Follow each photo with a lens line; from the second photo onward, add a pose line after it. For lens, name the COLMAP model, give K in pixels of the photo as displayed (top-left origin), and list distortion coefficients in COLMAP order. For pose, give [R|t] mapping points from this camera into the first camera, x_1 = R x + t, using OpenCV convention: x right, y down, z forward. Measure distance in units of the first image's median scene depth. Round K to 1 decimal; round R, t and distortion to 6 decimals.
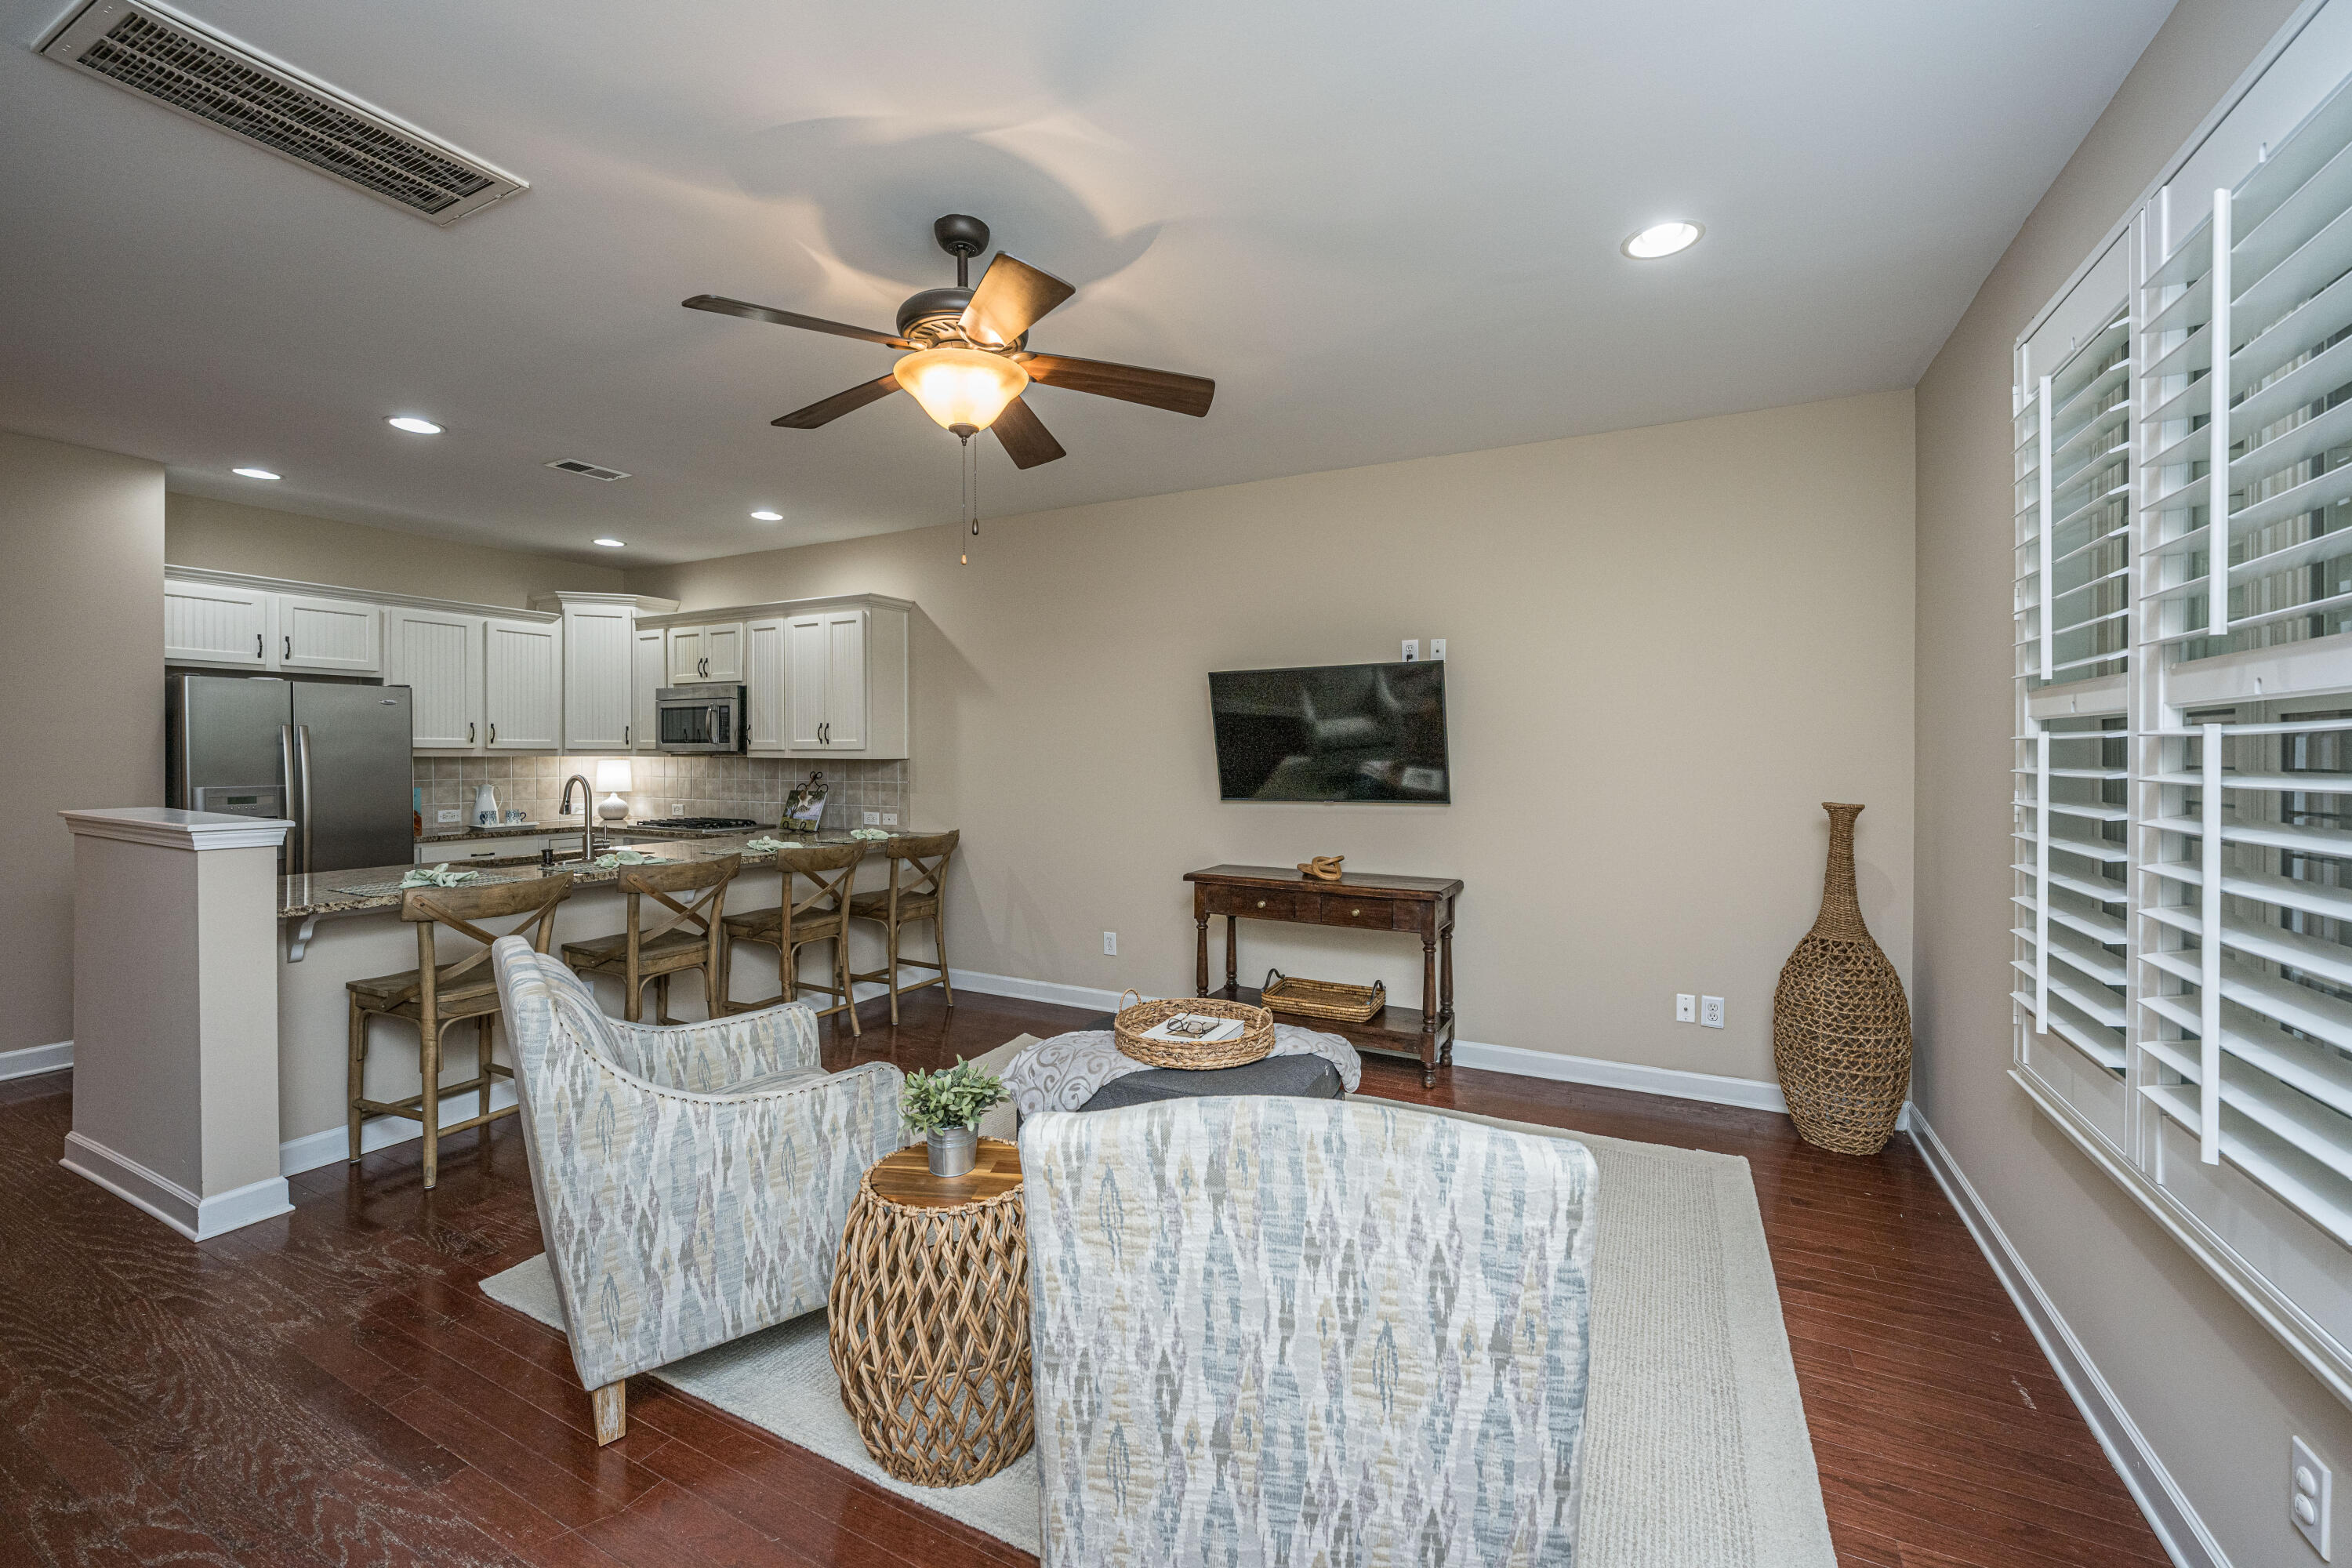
lens RADIAL K [[948.5, 0, 1166.0], [0, 948.5, 765.3], [0, 0, 1]] dist [-0.000234, 0.000249]
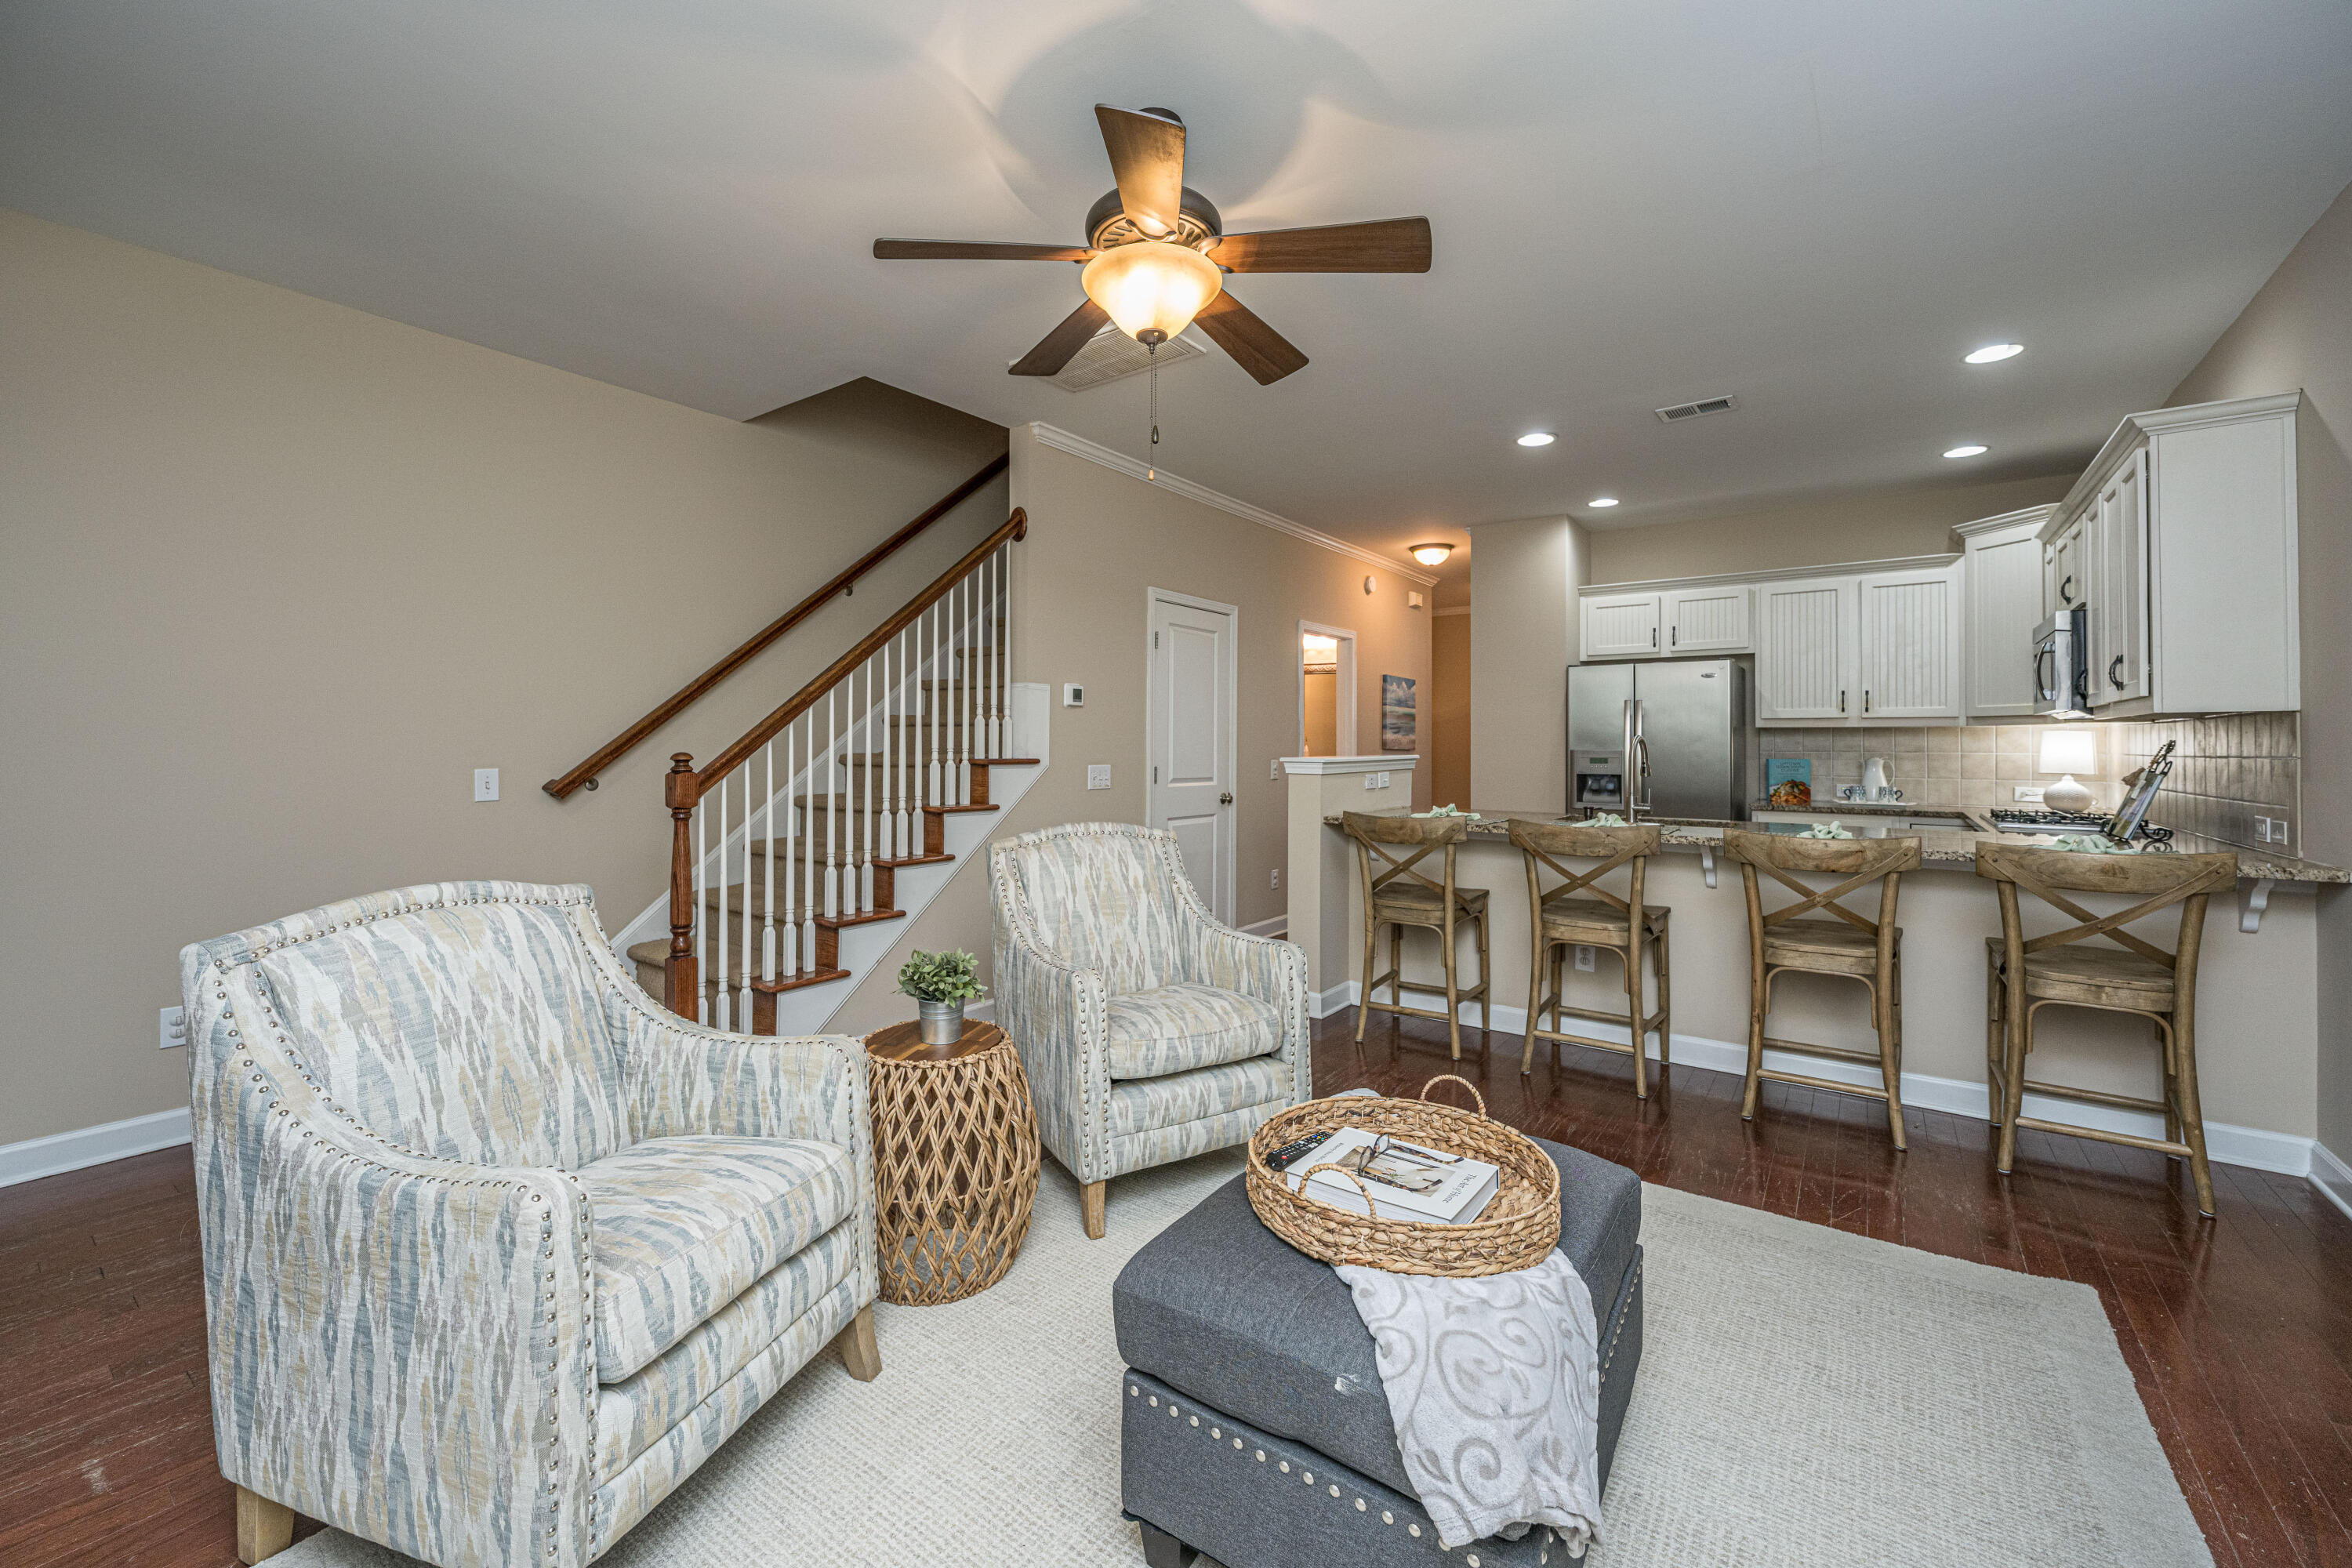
lens RADIAL K [[948.5, 0, 1154.6], [0, 948.5, 735.3], [0, 0, 1]] dist [-0.000234, 0.000249]
pose [[-0.156848, -0.015372, -0.987503, 0.306565], [-0.013422, 0.999820, -0.013432, 0.021152], [0.987532, 0.011147, -0.157026, 0.489618]]
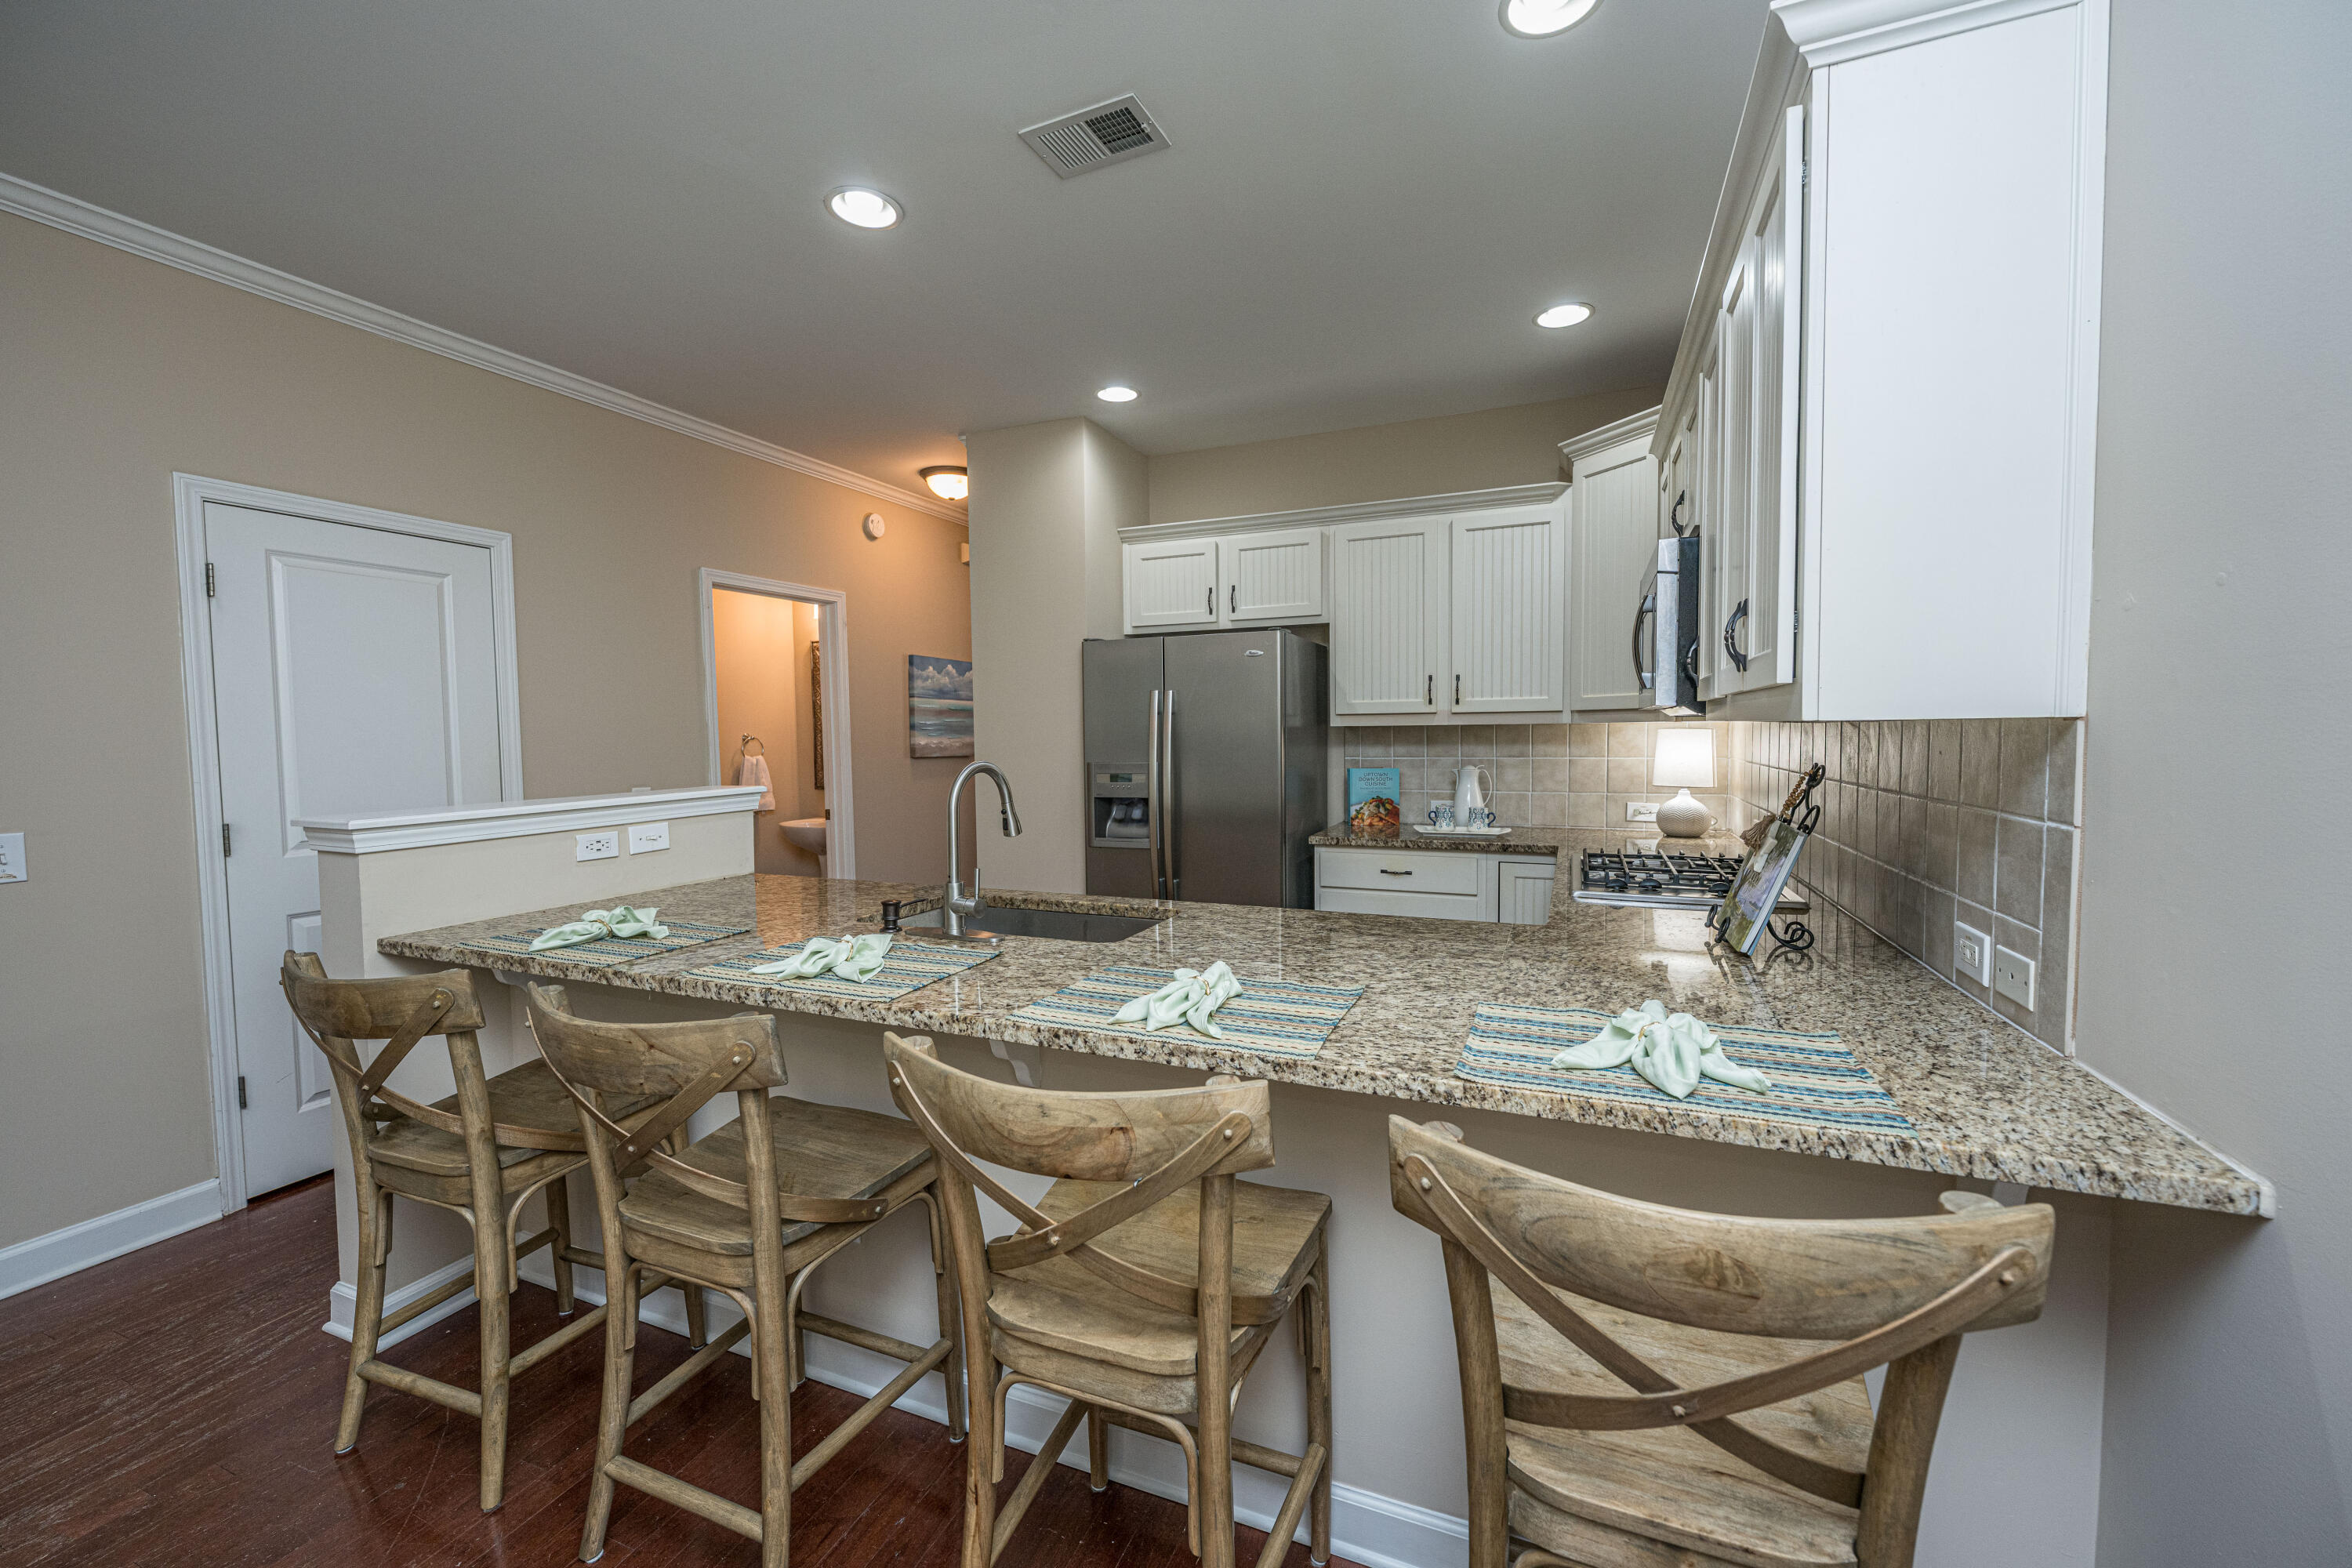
lens RADIAL K [[948.5, 0, 1166.4], [0, 948.5, 780.7], [0, 0, 1]] dist [-0.000234, 0.000249]
pose [[0.089280, 0.046880, -0.994903, -0.074090], [0.005428, 0.998854, 0.047553, -0.003189], [0.995992, -0.009645, 0.088923, 0.772396]]
